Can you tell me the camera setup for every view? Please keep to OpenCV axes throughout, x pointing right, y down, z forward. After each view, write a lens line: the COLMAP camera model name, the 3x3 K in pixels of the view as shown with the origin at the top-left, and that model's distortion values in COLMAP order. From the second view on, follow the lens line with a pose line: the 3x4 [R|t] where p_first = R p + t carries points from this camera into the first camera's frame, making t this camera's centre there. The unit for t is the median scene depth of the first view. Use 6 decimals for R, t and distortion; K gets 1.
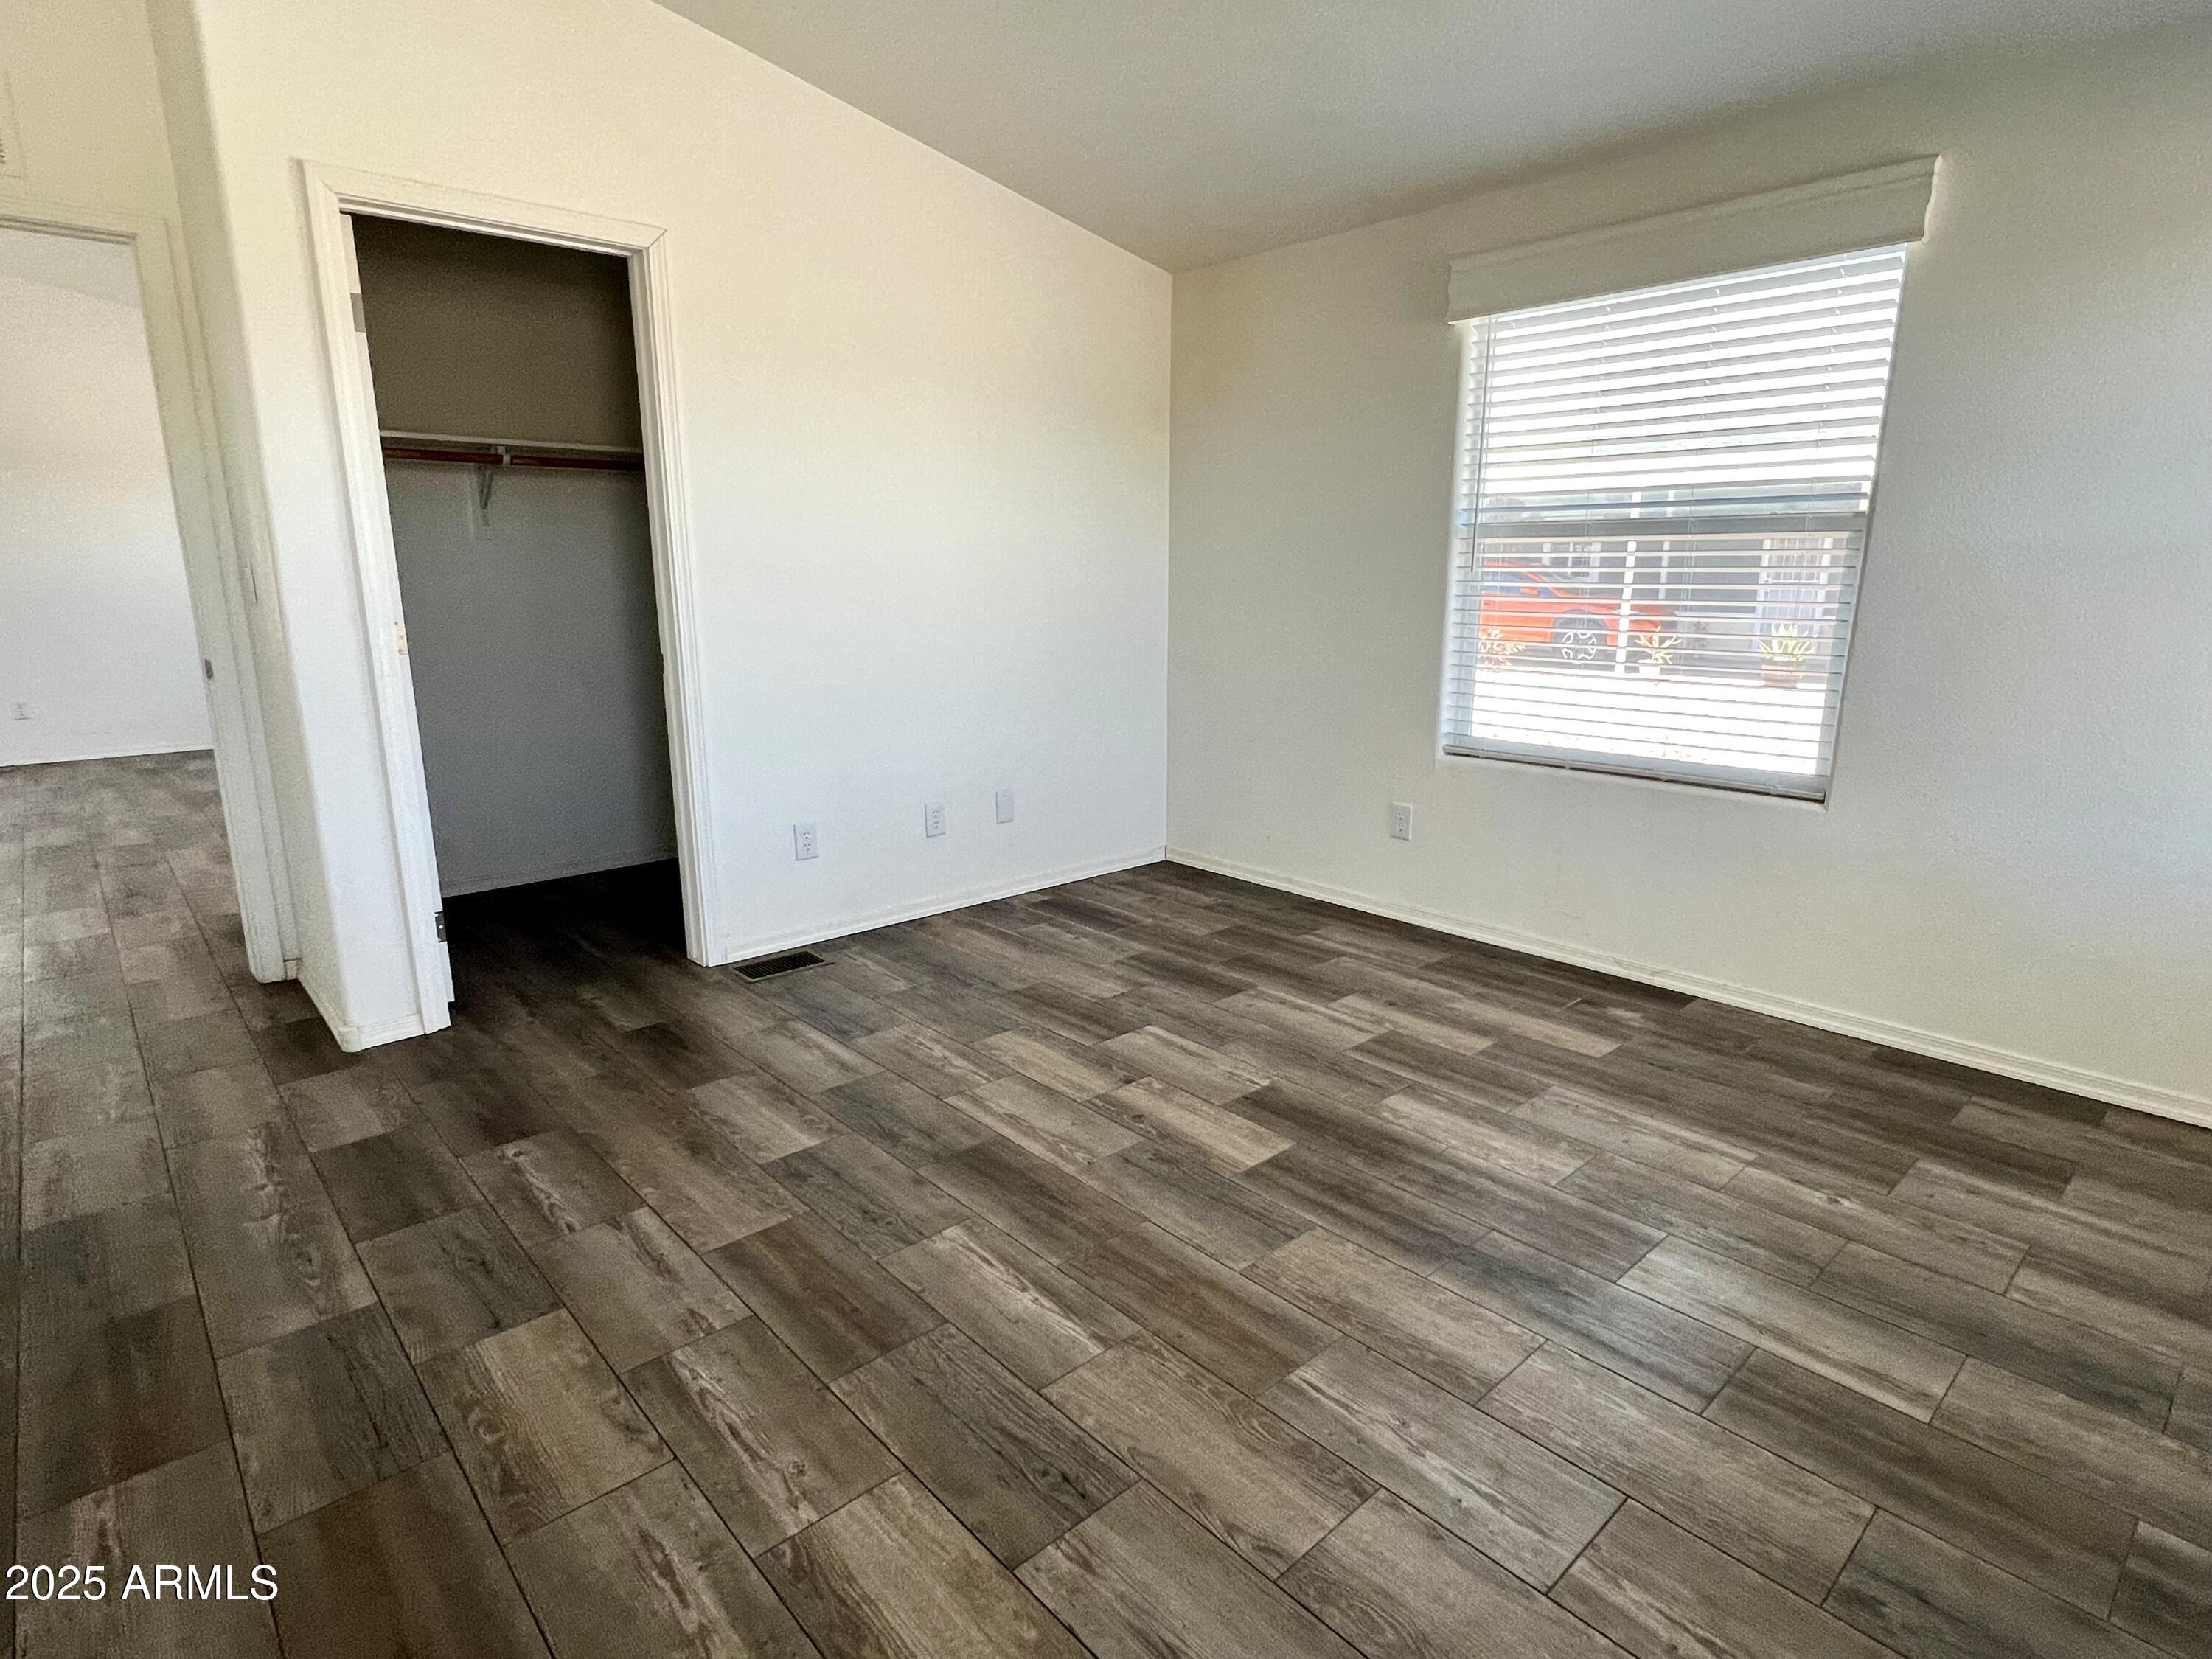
lens RADIAL K [[1170.0, 0, 1095.3], [0, 1170.0, 822.3], [0, 0, 1]] dist [0.001605, -0.000926]
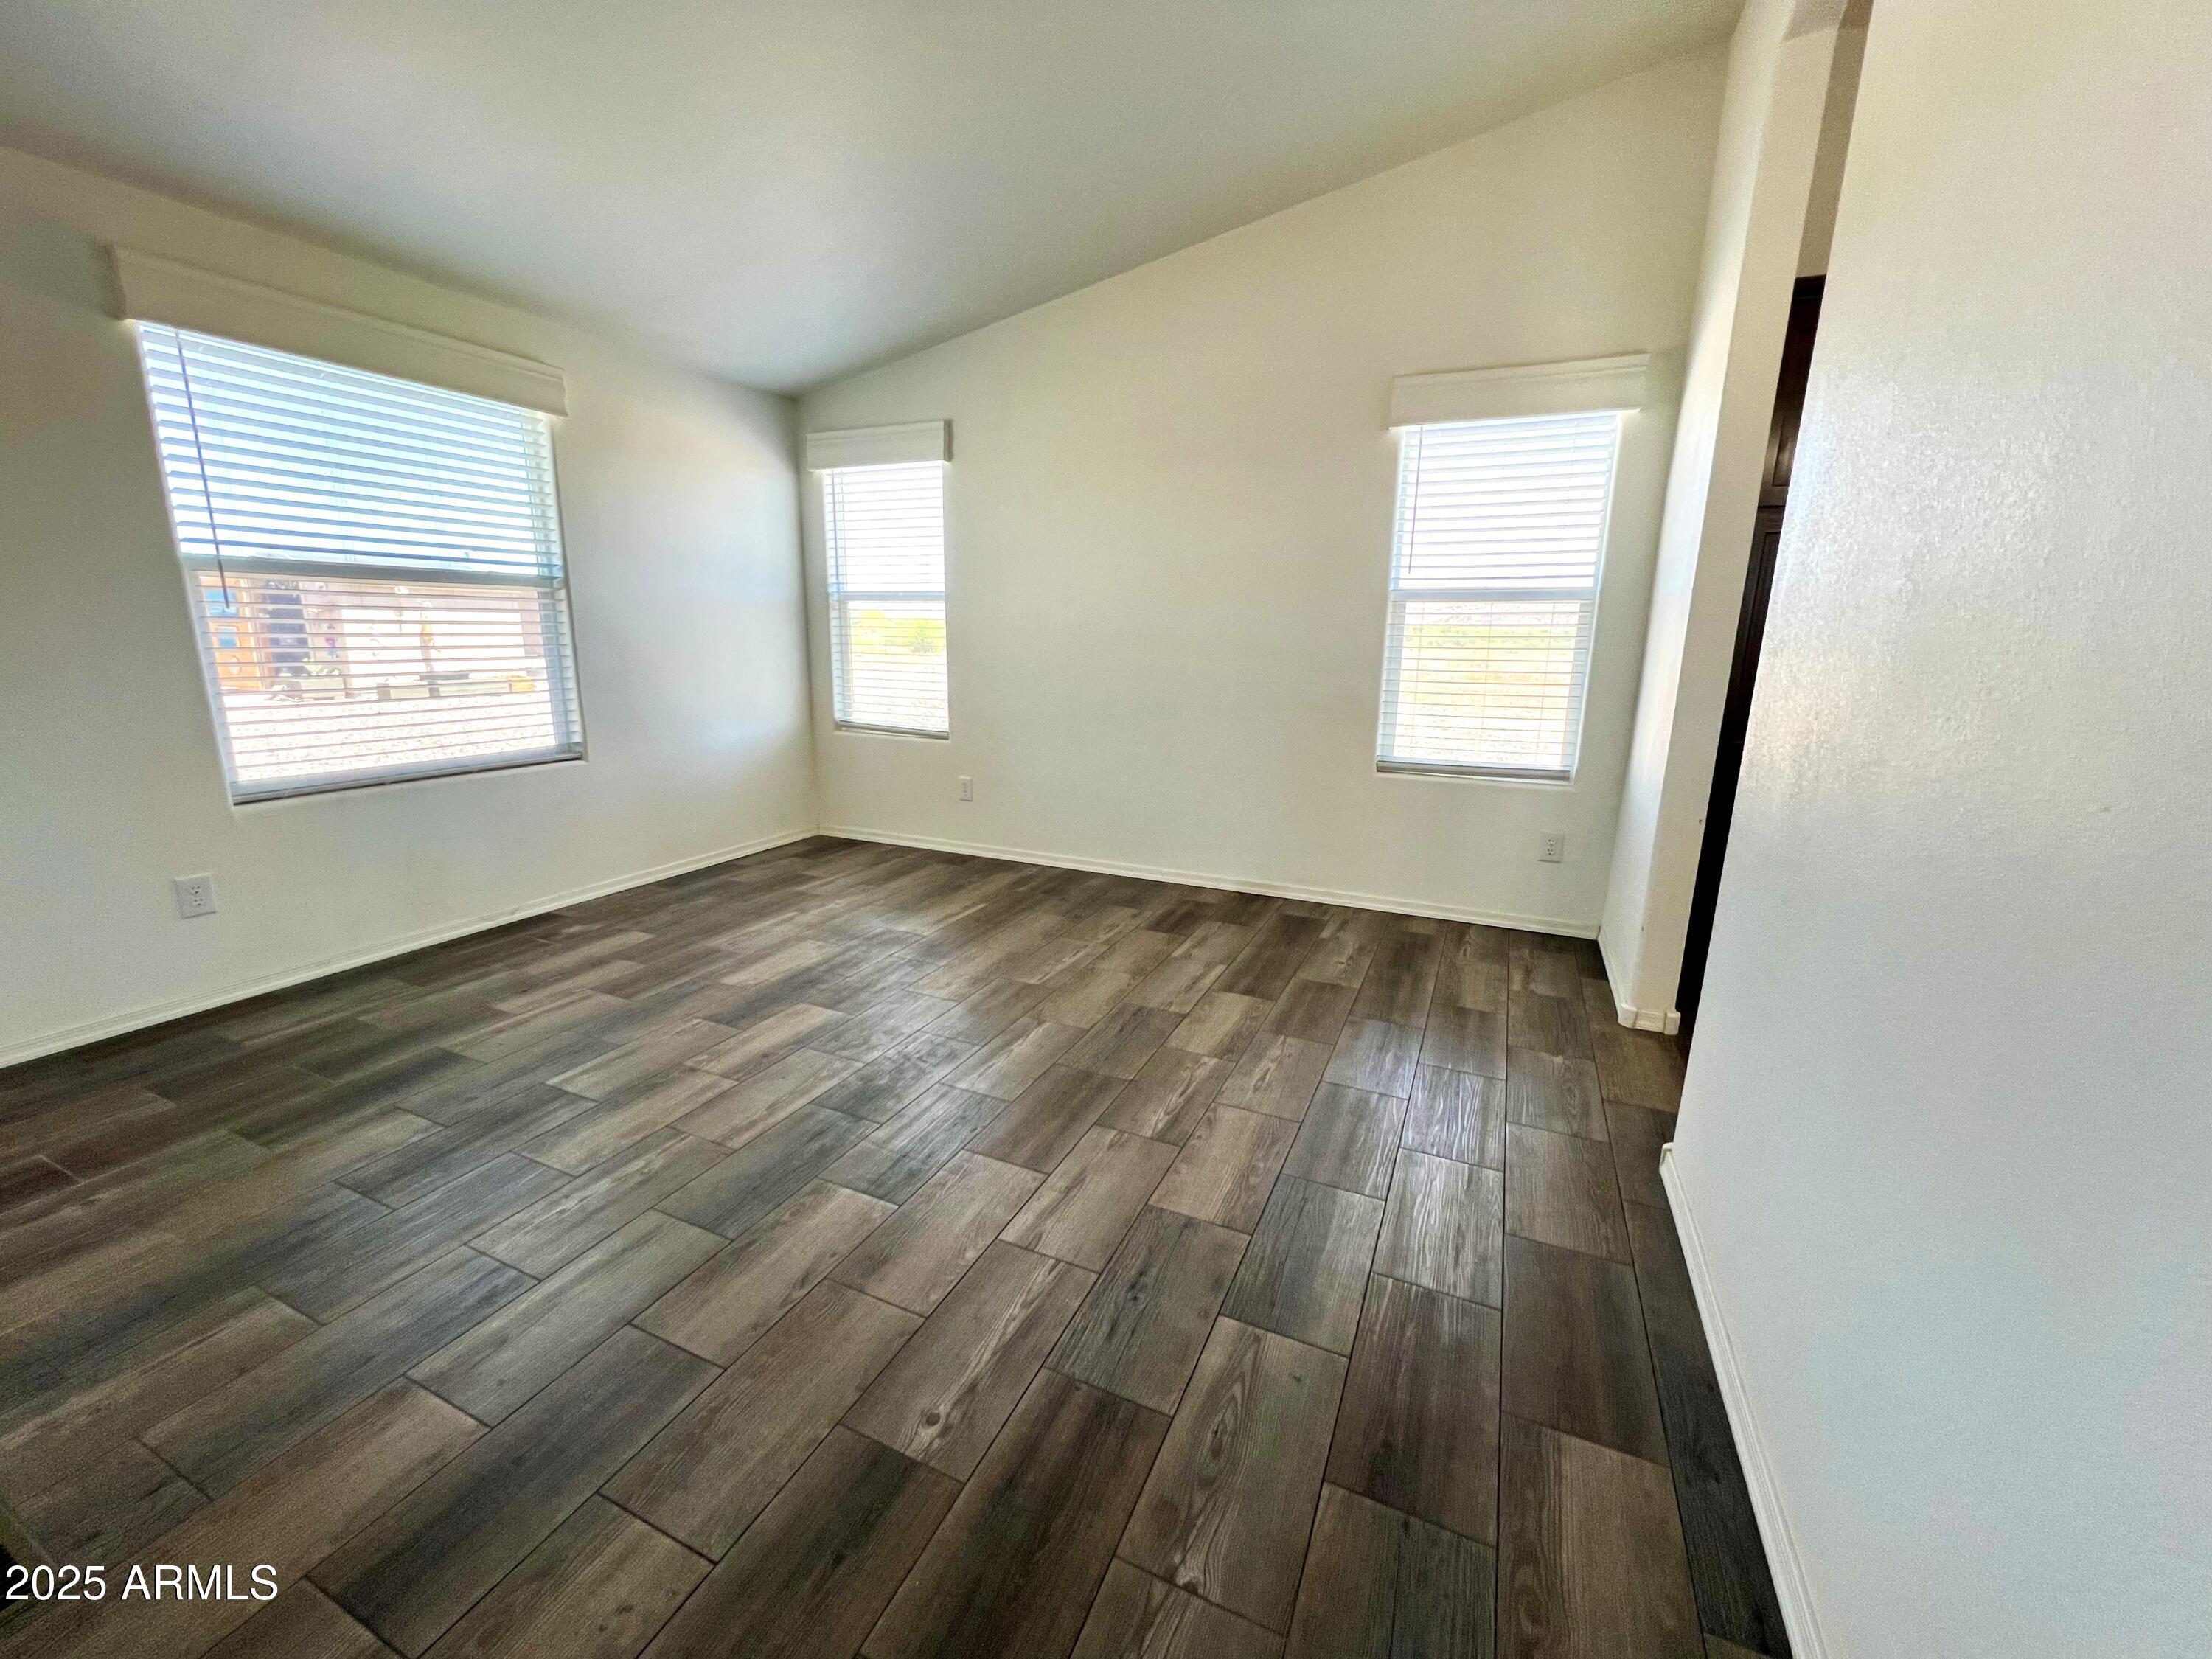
lens RADIAL K [[884.6, 0, 1105.1], [0, 884.6, 841.6], [0, 0, 1]] dist [-0.004124, 0.000160]
pose [[-0.406452, -0.218925, 0.887056, -0.845039], [0.178251, 0.933214, 0.311992, -0.176809], [-0.896116, 0.284928, -0.340283, 0.890468]]
